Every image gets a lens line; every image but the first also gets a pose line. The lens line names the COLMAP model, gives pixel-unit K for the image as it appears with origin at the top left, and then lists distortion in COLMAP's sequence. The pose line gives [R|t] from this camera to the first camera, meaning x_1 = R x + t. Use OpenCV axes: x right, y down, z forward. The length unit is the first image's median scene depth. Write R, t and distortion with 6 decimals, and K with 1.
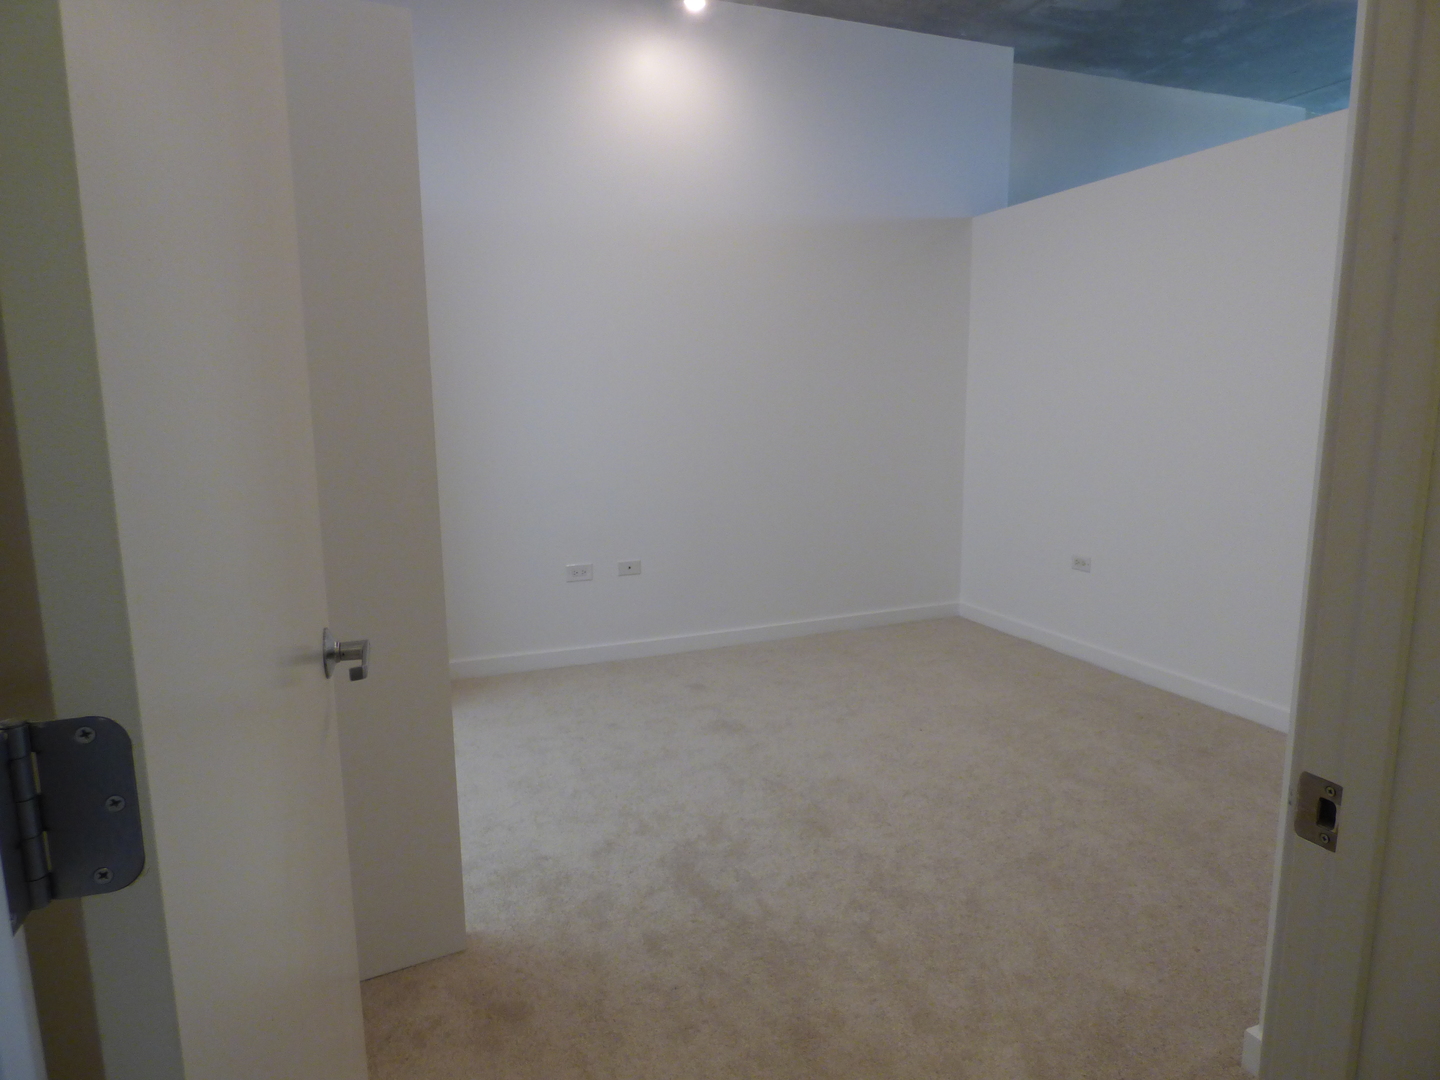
lens RADIAL K [[889.5, 0, 718.1], [0, 889.5, 534.3], [0, 0, 1]] dist [-0.008183, -0.003193]
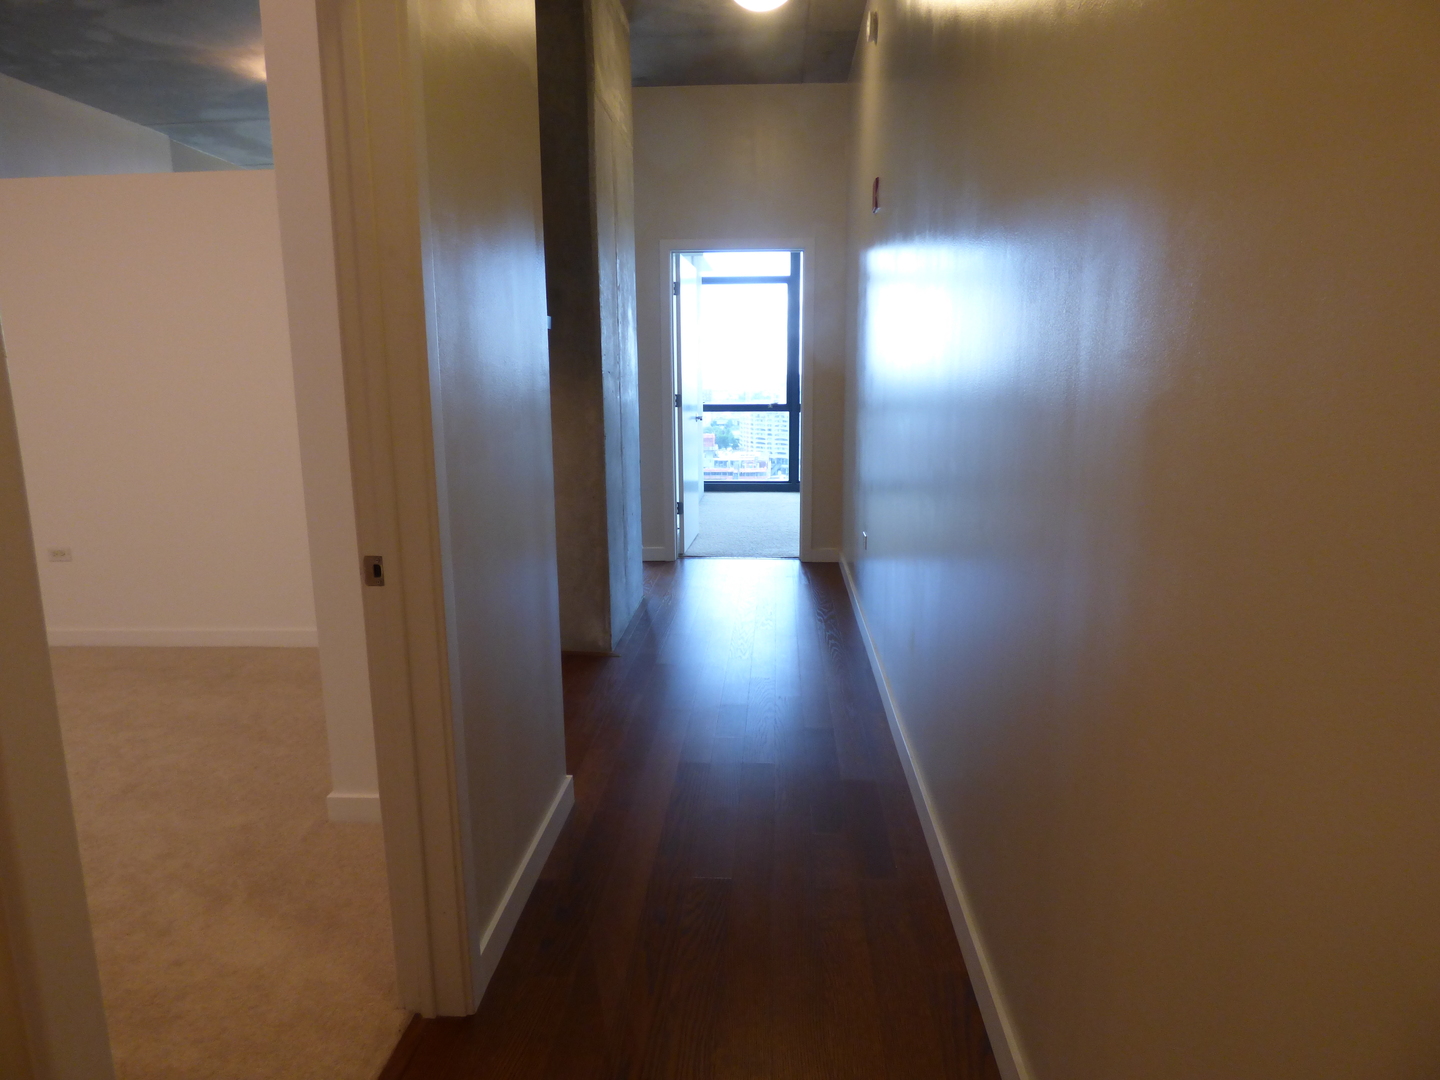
lens RADIAL K [[889.5, 0, 717.8], [0, 889.5, 539.7], [0, 0, 1]] dist [-0.008183, -0.003193]
pose [[0.438154, -0.161920, 0.884196, -0.350975], [0.151208, 0.982902, 0.105067, 0.051603], [-0.886091, 0.087662, 0.455146, -0.305470]]
